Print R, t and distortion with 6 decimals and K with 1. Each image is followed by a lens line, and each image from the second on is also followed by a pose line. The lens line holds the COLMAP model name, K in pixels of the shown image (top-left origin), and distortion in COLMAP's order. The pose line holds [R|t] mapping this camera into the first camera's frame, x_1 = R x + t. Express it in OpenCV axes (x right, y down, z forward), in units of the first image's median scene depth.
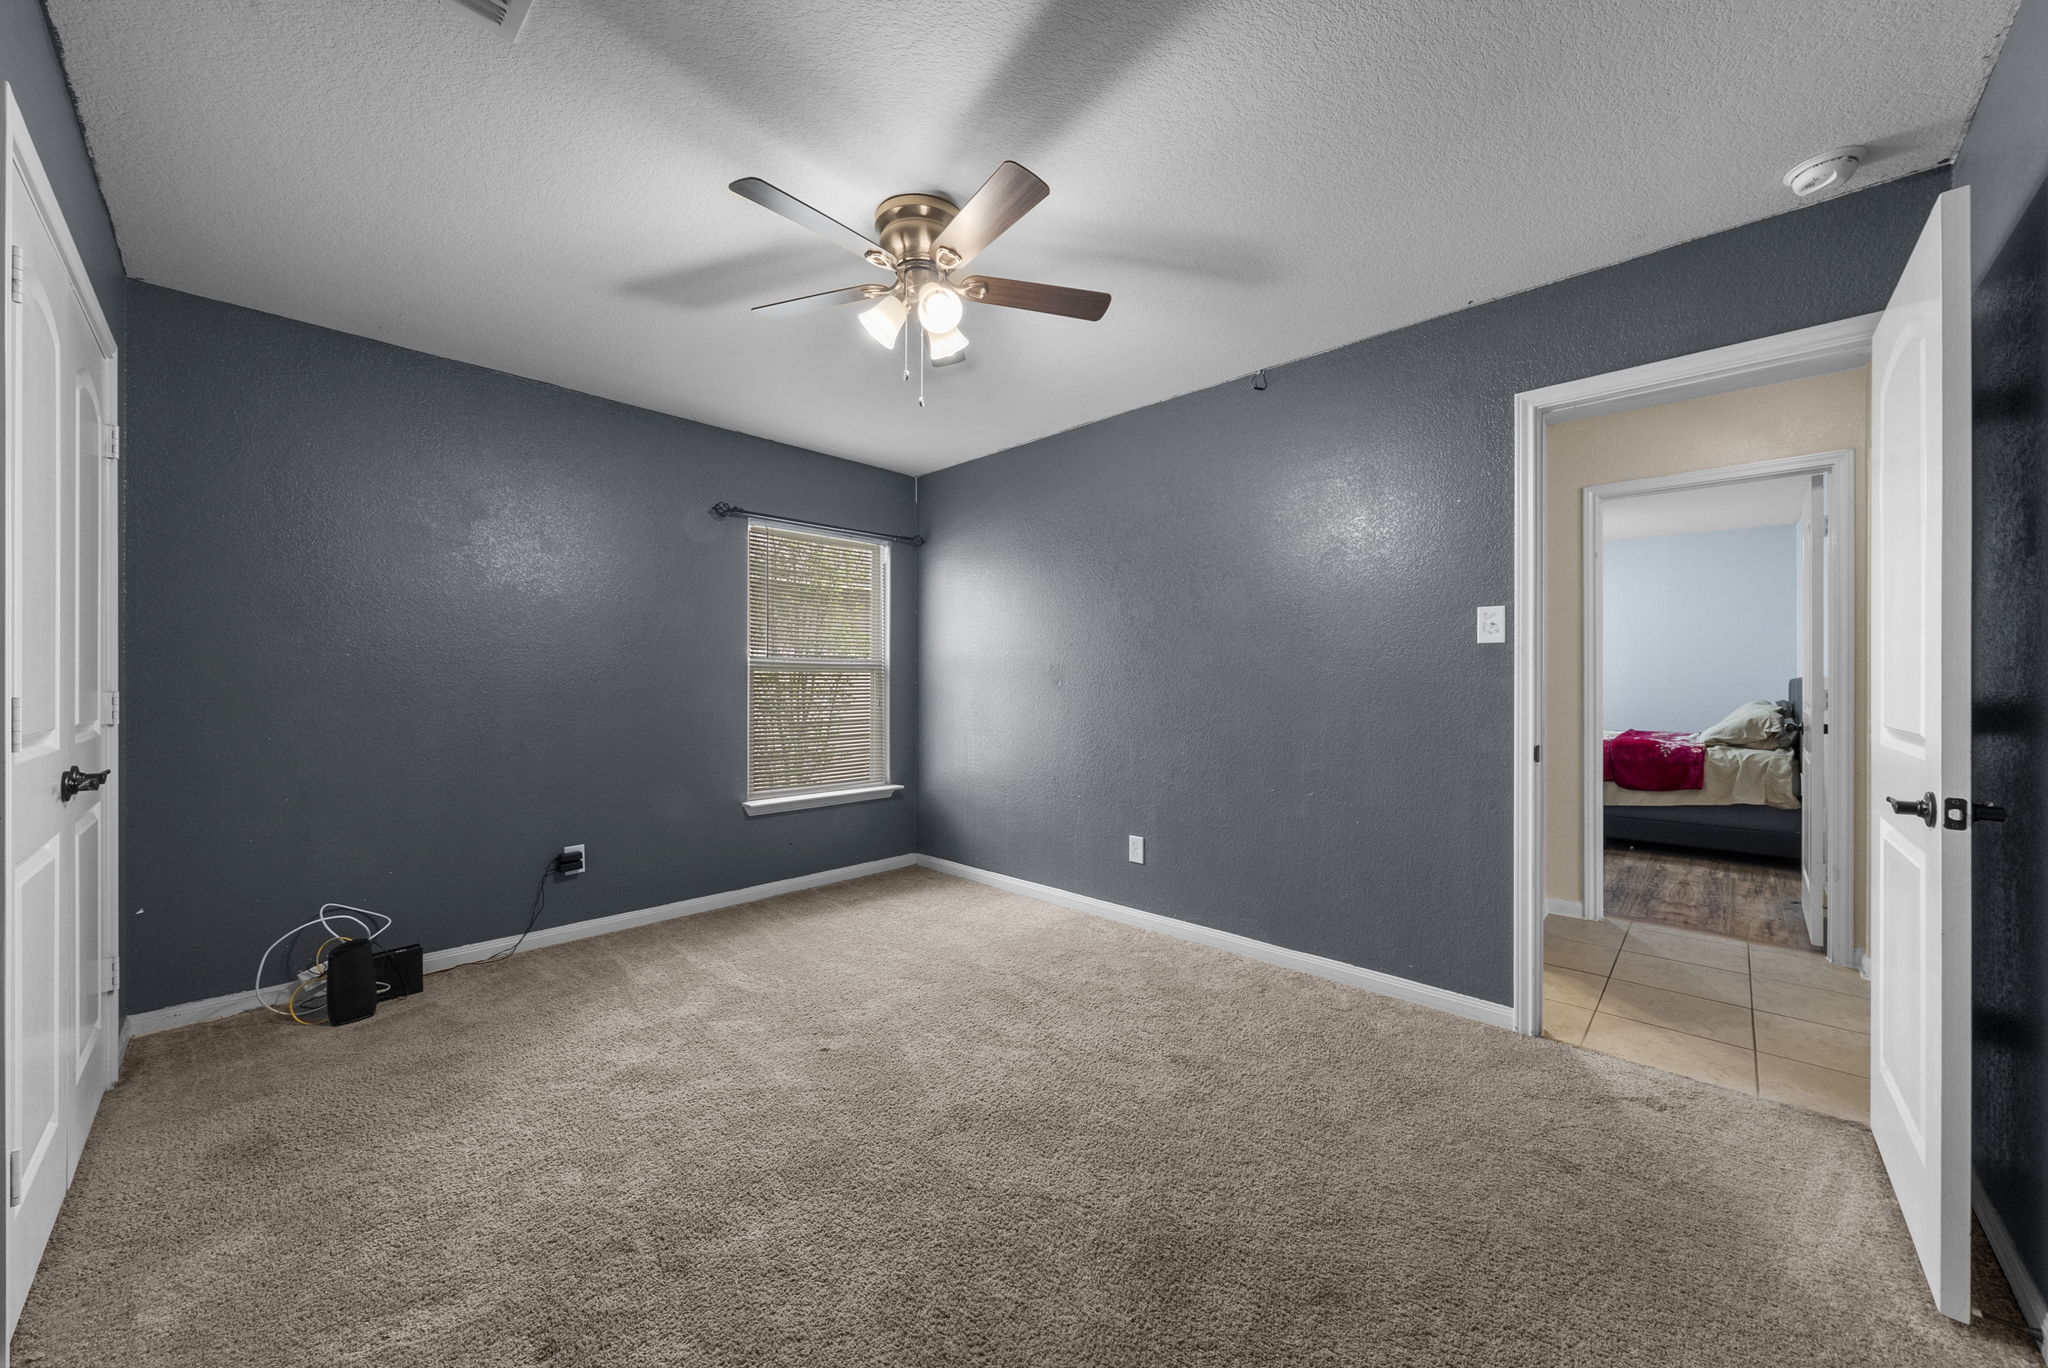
lens RADIAL K [[728.5, 0, 1022.6], [0, 728.5, 682.0], [0, 0, 1]] dist [-0.001149, -0.000020]
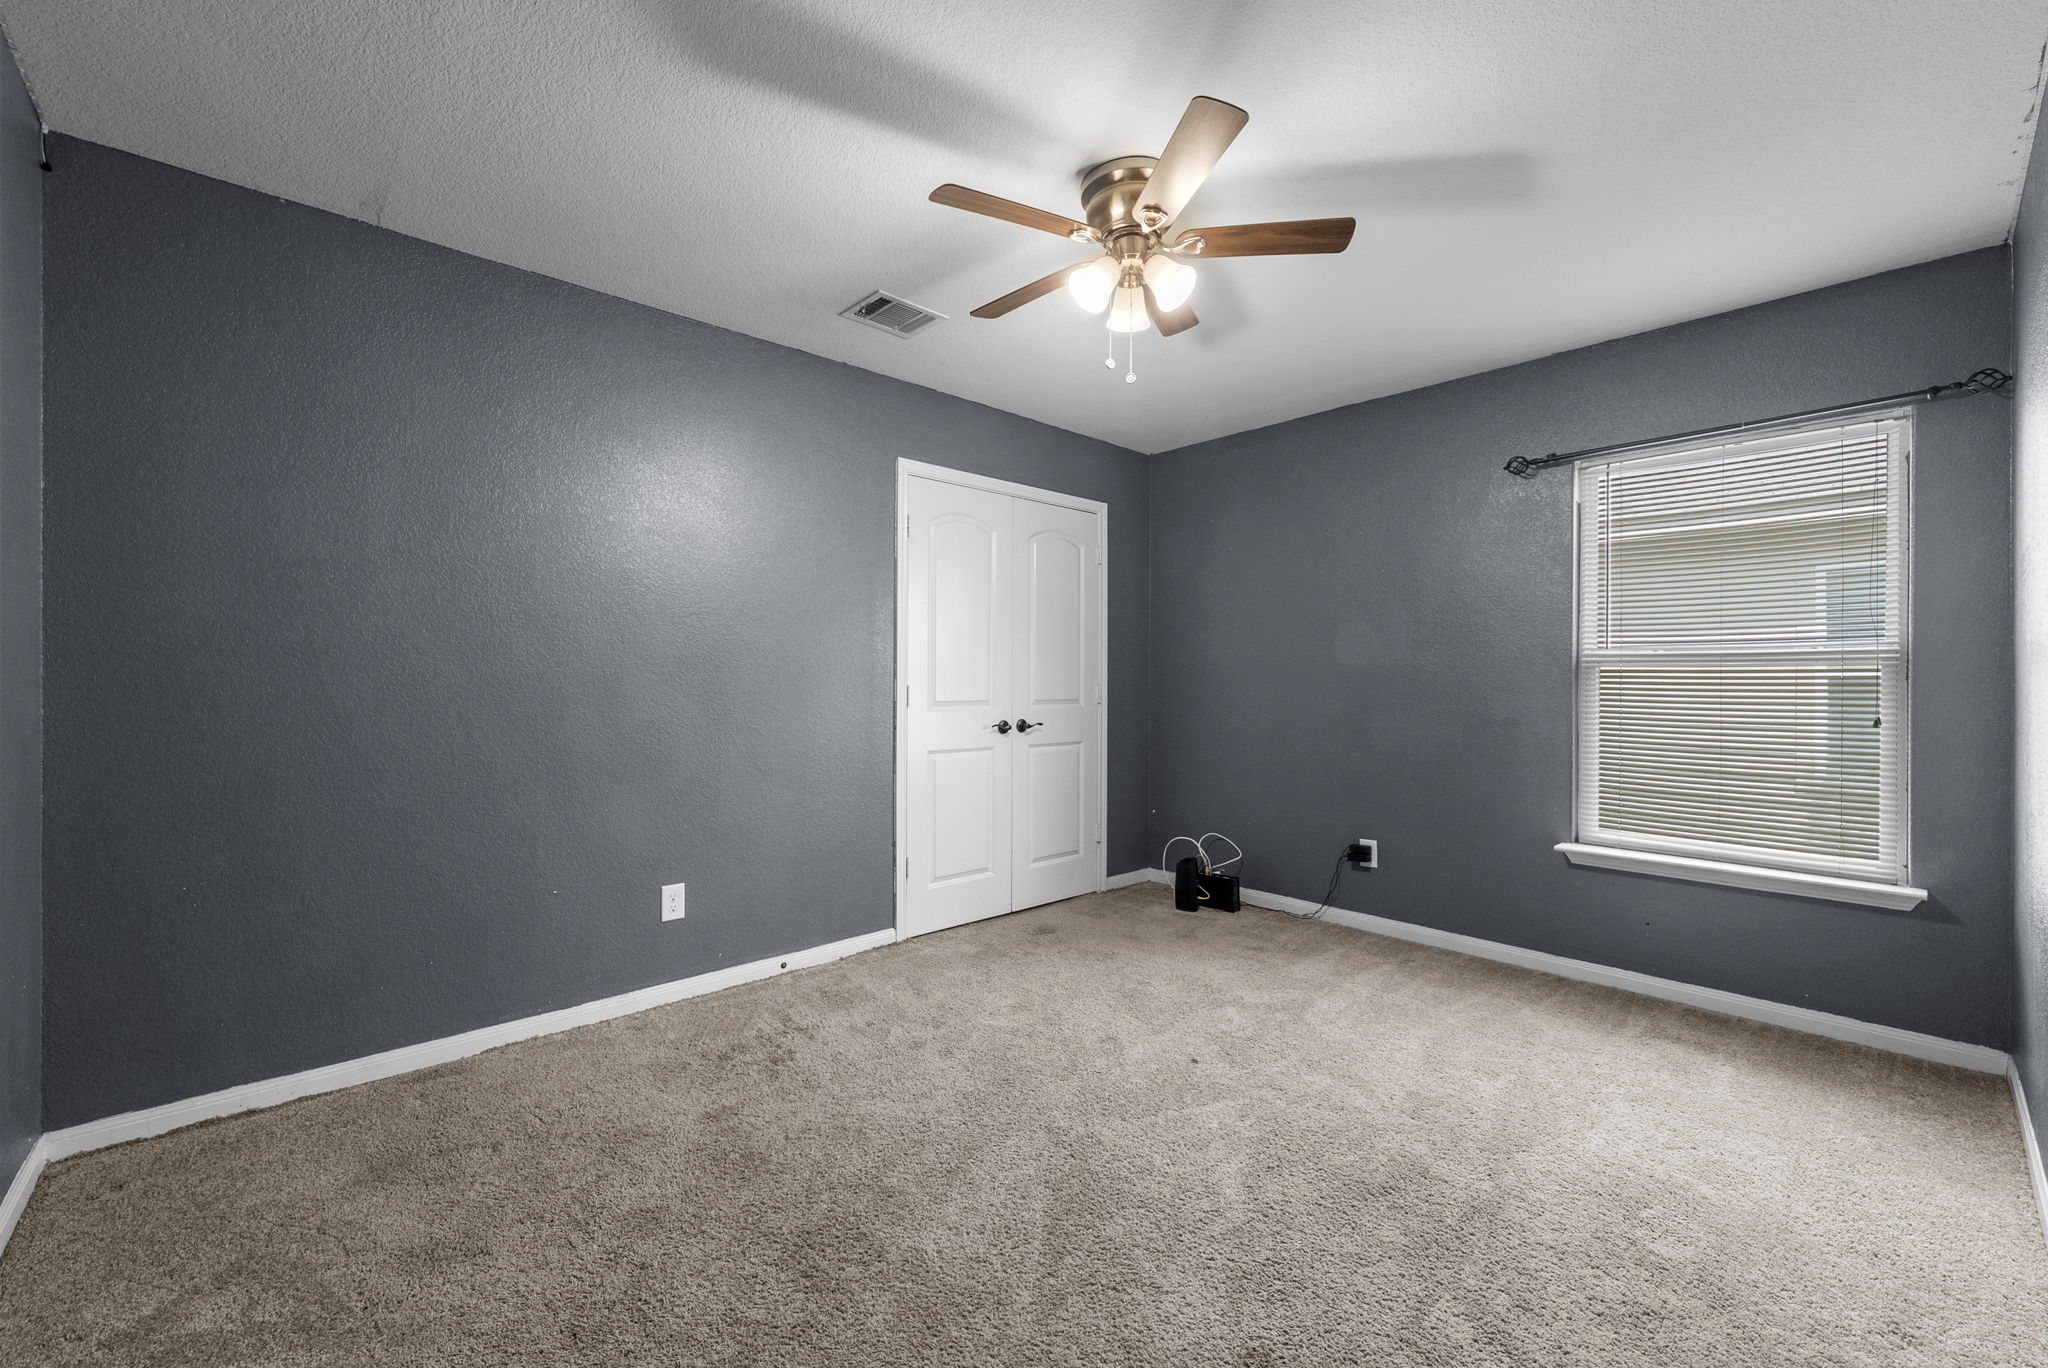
lens RADIAL K [[810.5, 0, 1026.5], [0, 810.5, 677.3], [0, 0, 1]] dist [0.000532, 0.000146]
pose [[-0.040724, -0.005174, -0.999157, 0.608992], [-0.004996, 0.999975, -0.004975, 0.002718], [0.999158, 0.004790, -0.040749, 0.614705]]
